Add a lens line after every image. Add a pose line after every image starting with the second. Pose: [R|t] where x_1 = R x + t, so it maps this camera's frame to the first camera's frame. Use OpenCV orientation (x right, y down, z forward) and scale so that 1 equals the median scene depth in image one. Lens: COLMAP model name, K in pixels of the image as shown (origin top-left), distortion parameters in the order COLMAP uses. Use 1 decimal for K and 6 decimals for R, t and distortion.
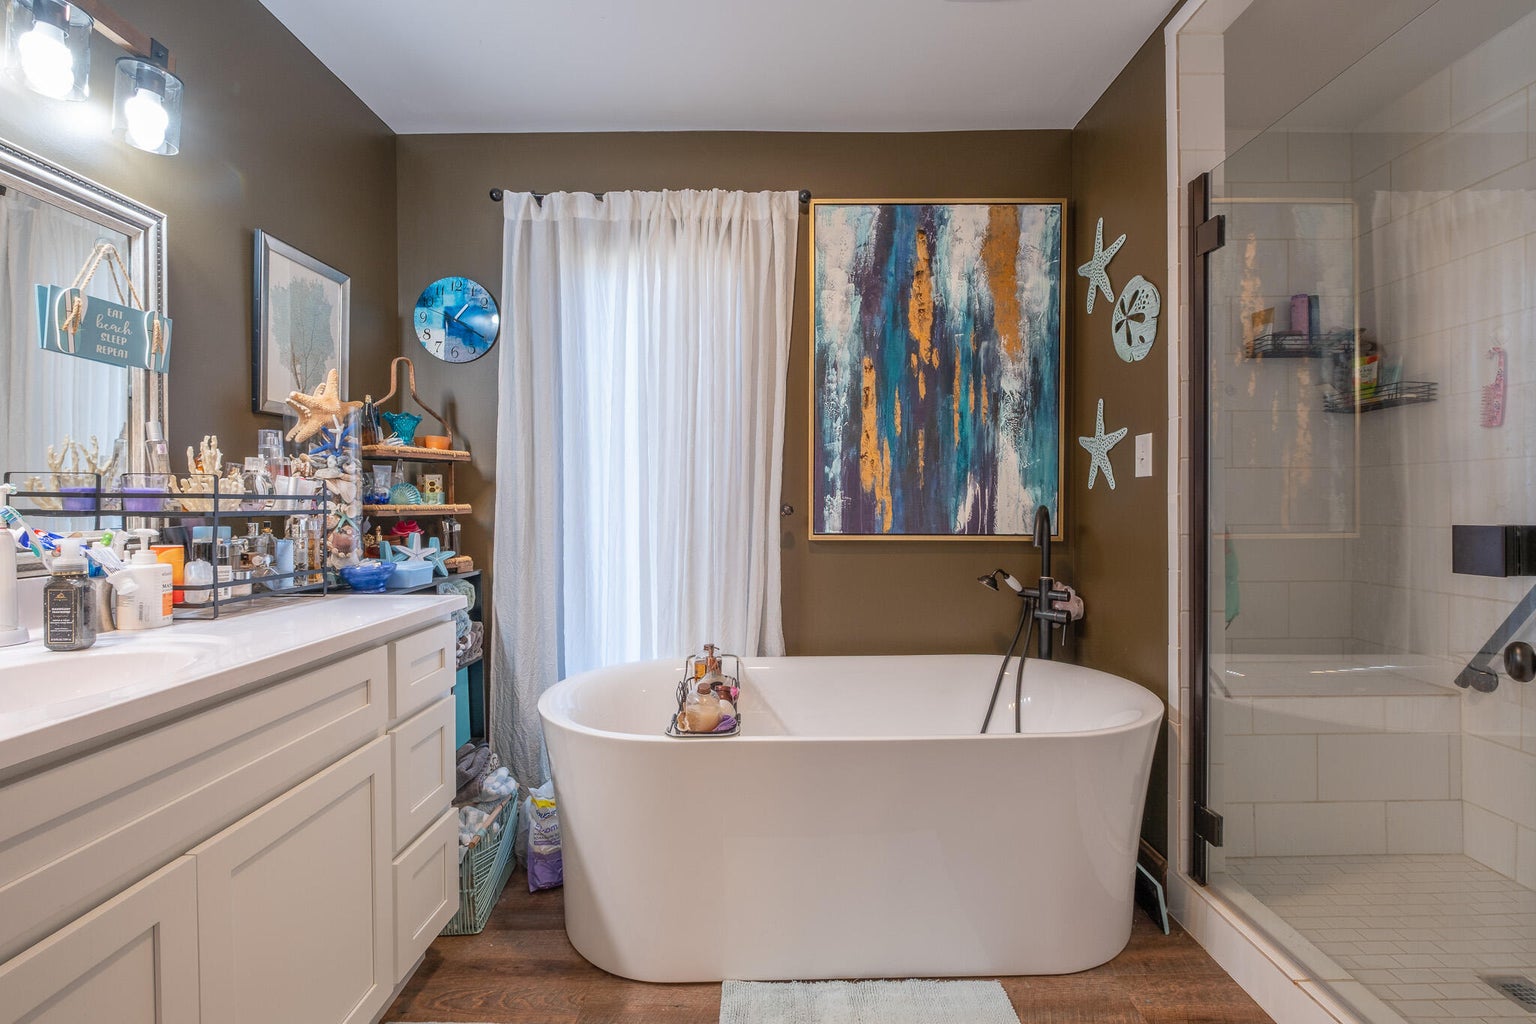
lens RADIAL K [[655.0, 0, 768.0], [0, 655.0, 512.0], [0, 0, 1]] dist [-0.001529, -0.000429]
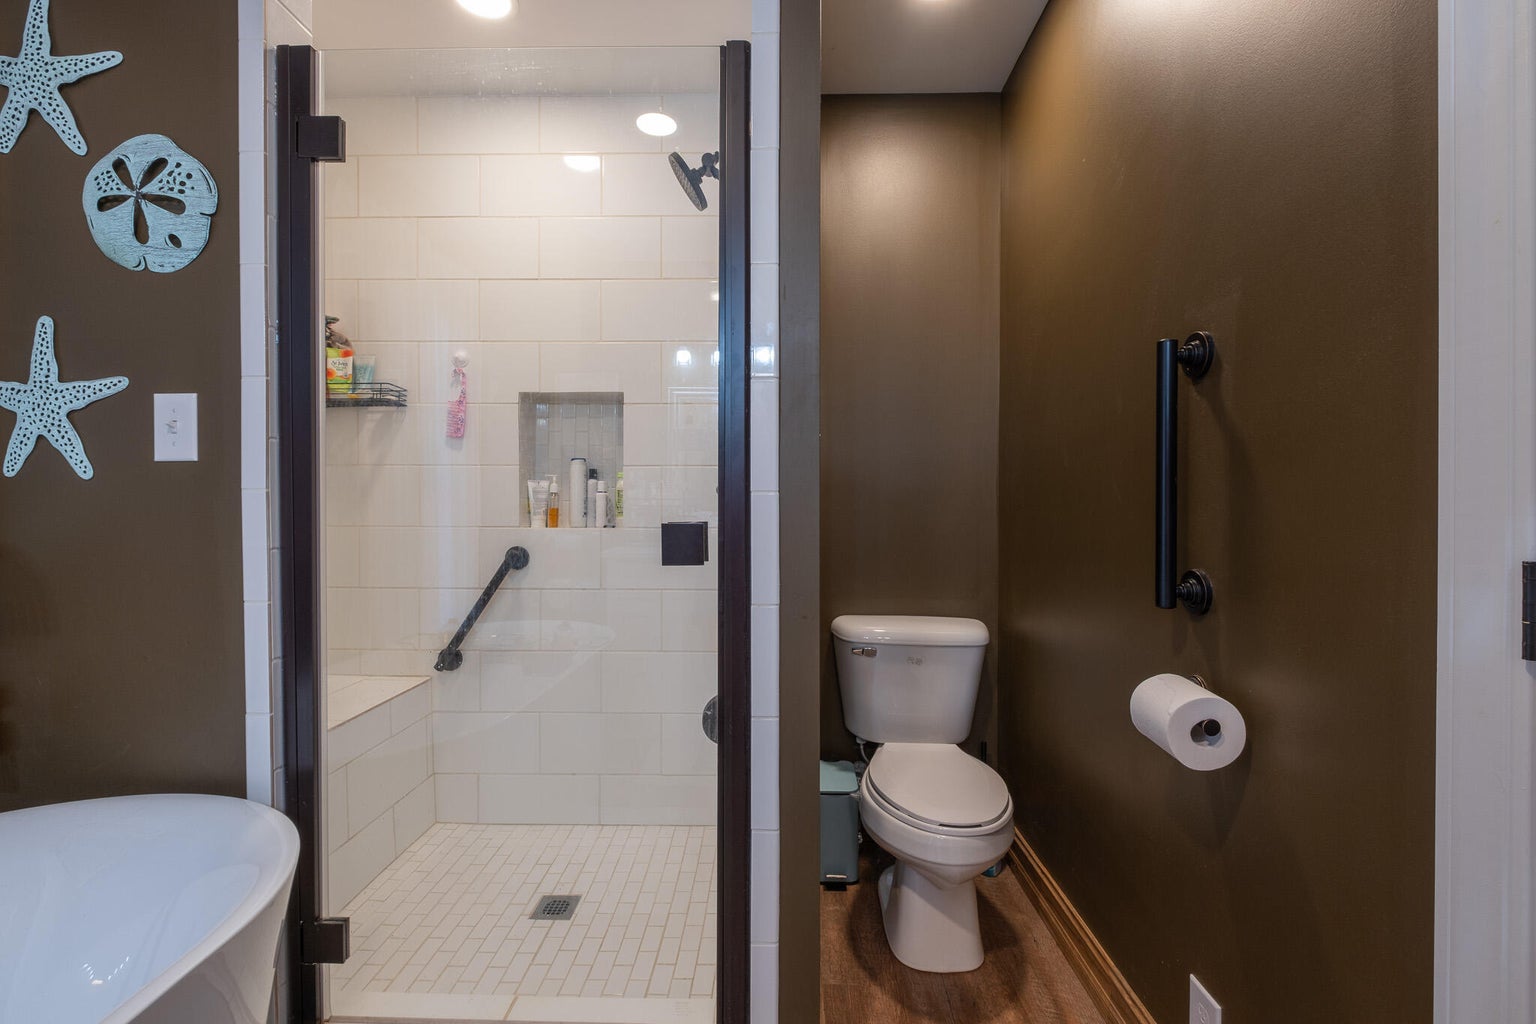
lens RADIAL K [[680.0, 0, 768.0], [0, 680.0, 512.0], [0, 0, 1]] dist [-0.002708, -0.000770]
pose [[0.017068, -0.009557, 0.999809, -0.068175], [0.011126, 0.999894, 0.009368, -0.004795], [-0.999792, 0.010964, 0.017173, 0.425190]]
